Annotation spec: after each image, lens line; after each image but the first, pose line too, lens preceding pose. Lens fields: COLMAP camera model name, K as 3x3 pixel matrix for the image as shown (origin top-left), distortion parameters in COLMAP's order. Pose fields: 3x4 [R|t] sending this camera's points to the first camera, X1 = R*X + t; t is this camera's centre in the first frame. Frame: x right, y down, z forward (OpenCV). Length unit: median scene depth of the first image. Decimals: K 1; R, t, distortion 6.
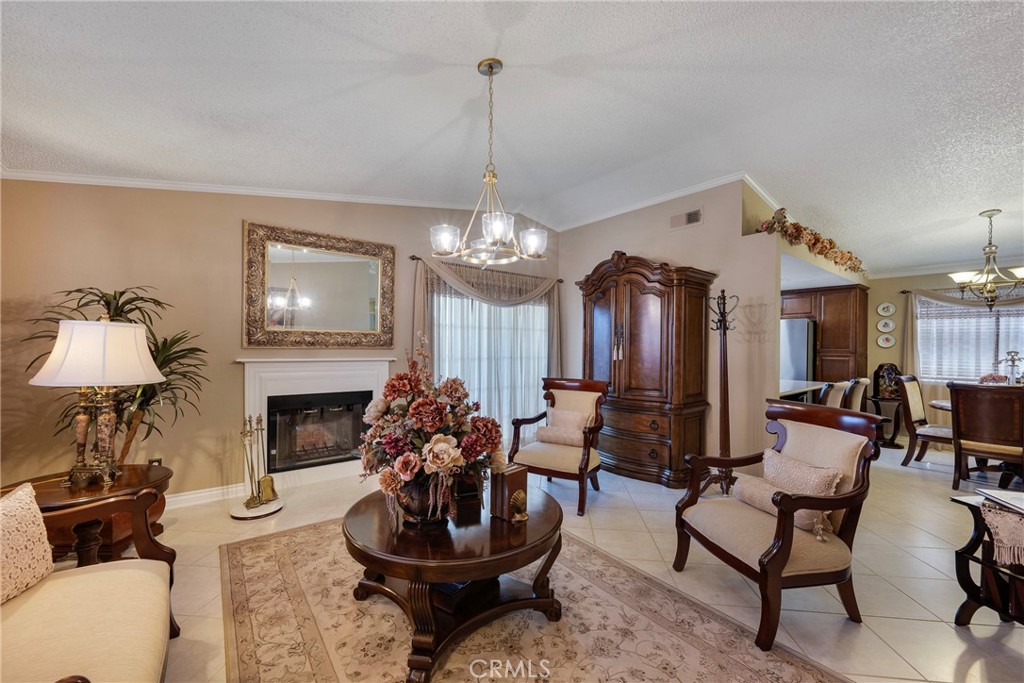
lens RADIAL K [[406.1, 0, 505.9], [0, 406.1, 346.5], [0, 0, 1]] dist [-0.002238, 0.000654]
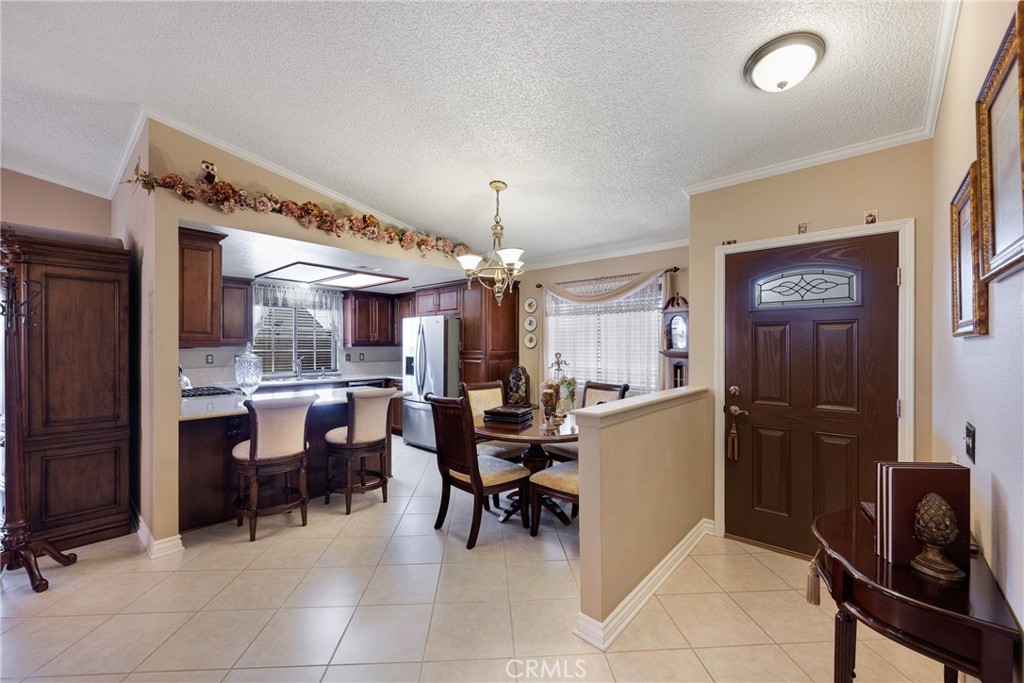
lens RADIAL K [[406.1, 0, 509.4], [0, 406.1, 346.6], [0, 0, 1]] dist [-0.002238, 0.000654]
pose [[0.984641, -0.008941, 0.174364, 1.066800], [0.009302, 0.999956, -0.001253, -0.001250], [-0.174345, 0.002856, 0.984680, 0.185987]]
